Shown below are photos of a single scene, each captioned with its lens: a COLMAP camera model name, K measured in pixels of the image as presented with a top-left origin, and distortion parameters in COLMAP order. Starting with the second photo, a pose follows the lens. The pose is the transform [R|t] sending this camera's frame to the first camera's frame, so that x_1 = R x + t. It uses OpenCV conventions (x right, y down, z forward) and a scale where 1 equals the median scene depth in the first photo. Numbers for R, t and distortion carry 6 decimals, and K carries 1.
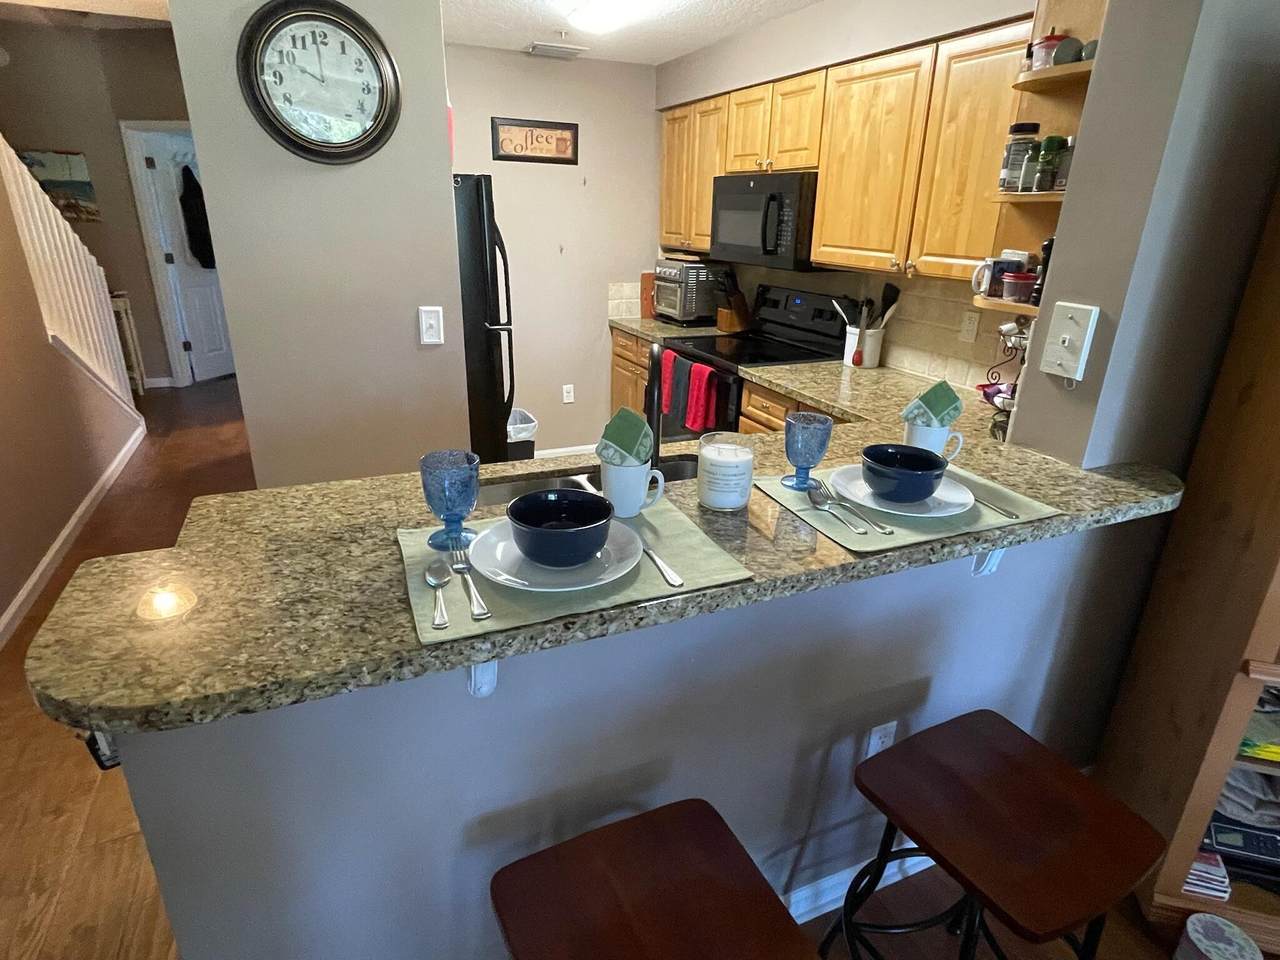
lens RADIAL K [[707.1, 0, 645.6], [0, 707.1, 483.2], [0, 0, 1]] dist [-0.004941, -0.002803]
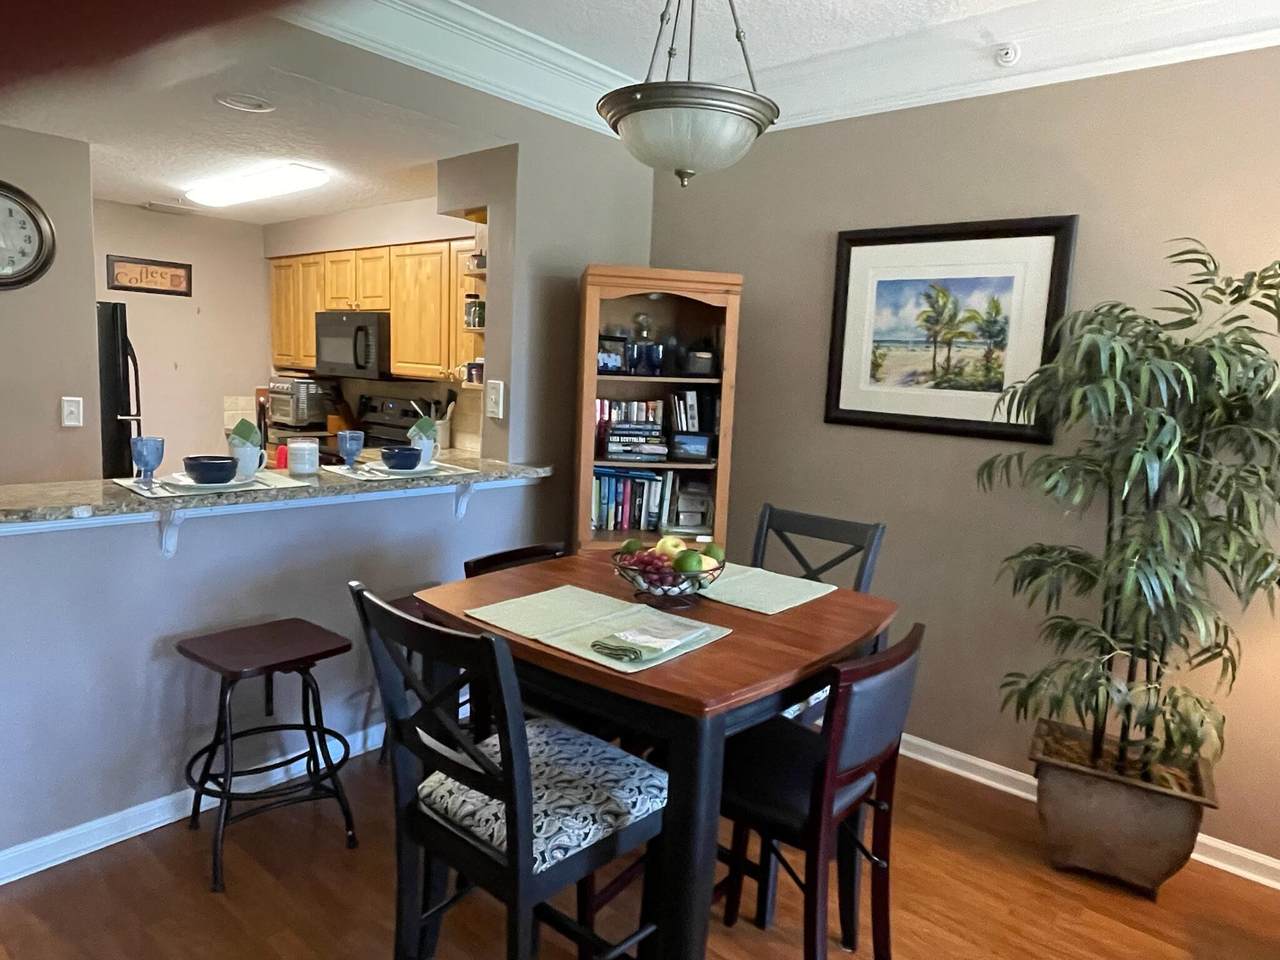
lens RADIAL K [[819.7, 0, 643.1], [0, 819.7, 472.5], [0, 0, 1]] dist [0.000420, -0.003855]
pose [[0.908770, -0.034979, 0.415828, 0.010298], [0.125250, 0.973400, -0.191845, 0.236749], [-0.398057, 0.226426, 0.888978, -0.557395]]
